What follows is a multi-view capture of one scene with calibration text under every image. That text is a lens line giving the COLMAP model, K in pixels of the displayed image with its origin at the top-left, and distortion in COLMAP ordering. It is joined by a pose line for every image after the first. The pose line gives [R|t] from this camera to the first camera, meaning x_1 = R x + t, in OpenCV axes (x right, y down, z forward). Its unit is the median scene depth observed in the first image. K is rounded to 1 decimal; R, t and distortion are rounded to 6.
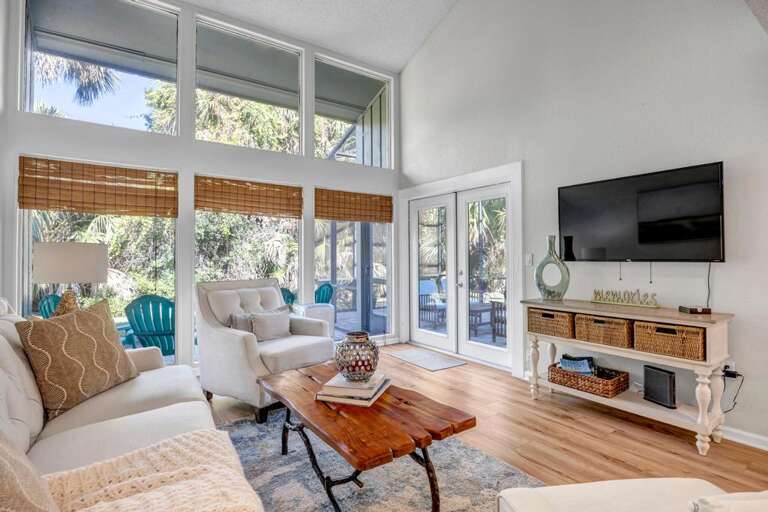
lens RADIAL K [[388.0, 0, 384.0], [0, 388.0, 256.0], [0, 0, 1]] dist [-0.001115, -0.000310]
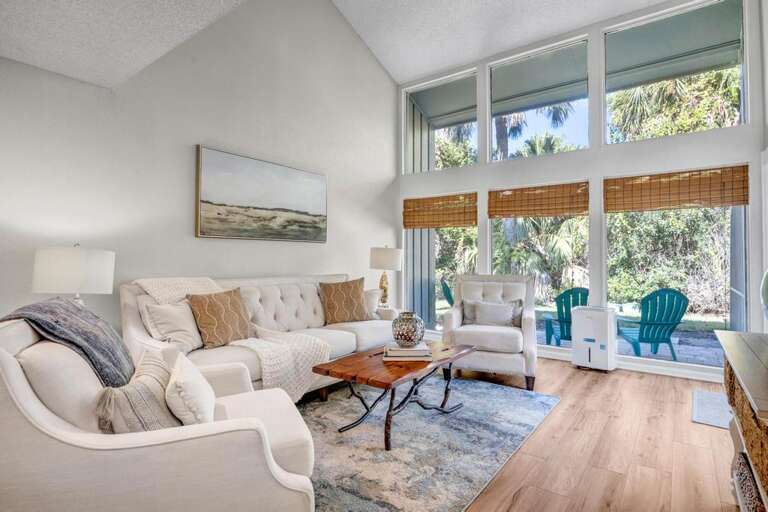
lens RADIAL K [[412.0, 0, 384.0], [0, 412.0, 256.0], [0, 0, 1]] dist [-0.000473, -0.000410]
pose [[0.290957, 0.003476, -0.956730, 0.602751], [0.001353, 0.999991, 0.004045, -0.001932], [0.956735, -0.002471, 0.290950, 0.239049]]
